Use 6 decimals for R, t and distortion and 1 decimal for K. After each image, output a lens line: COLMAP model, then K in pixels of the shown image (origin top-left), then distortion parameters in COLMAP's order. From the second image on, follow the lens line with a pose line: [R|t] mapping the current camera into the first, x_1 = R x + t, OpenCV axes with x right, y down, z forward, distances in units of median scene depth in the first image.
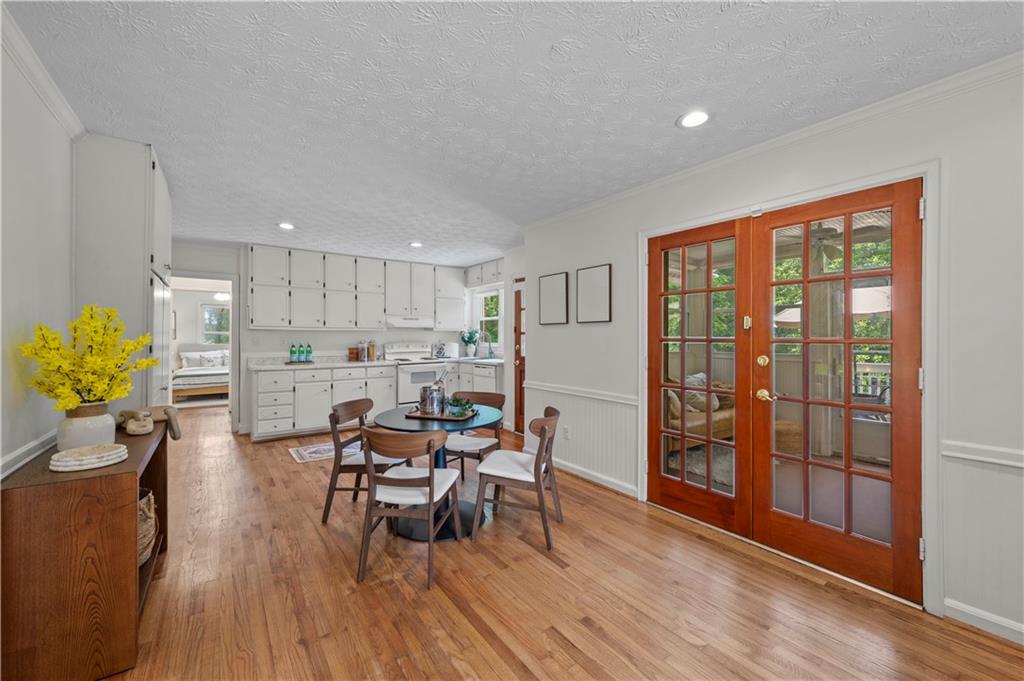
lens RADIAL K [[395.5, 0, 512.0], [0, 395.5, 340.5], [0, 0, 1]] dist [0.000993, 0.000136]
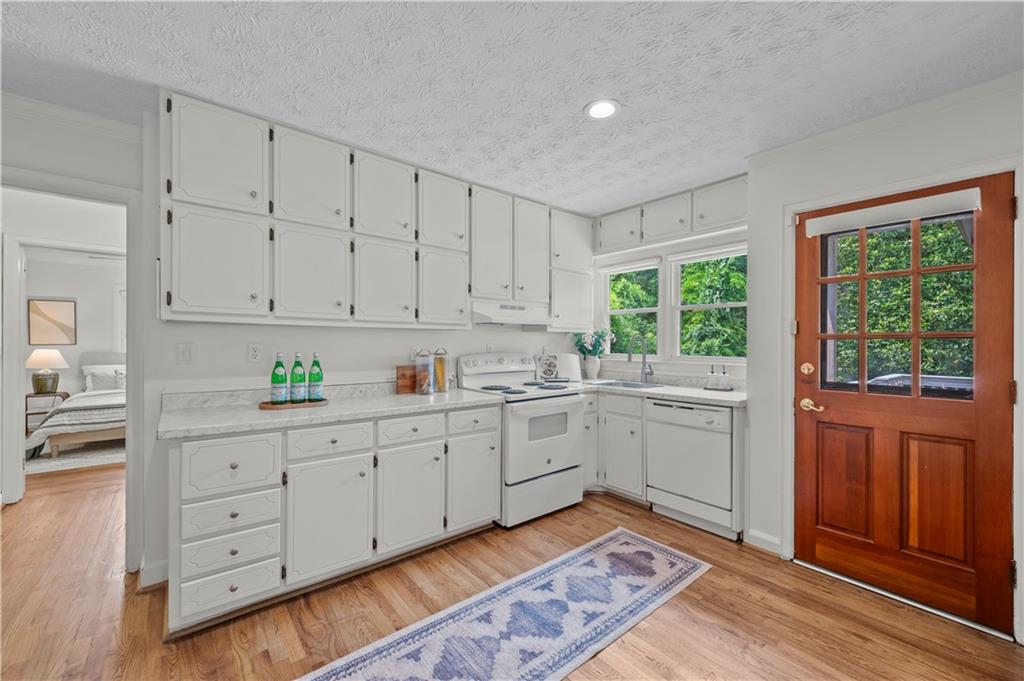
lens RADIAL K [[408.9, 0, 514.0], [0, 408.9, 343.2], [0, 0, 1]] dist [0.000812, 0.000332]
pose [[0.995242, 0.009993, 0.096918, -0.318253], [-0.009730, 0.999948, -0.003187, -0.007209], [-0.096944, 0.002229, 0.995287, 0.503394]]
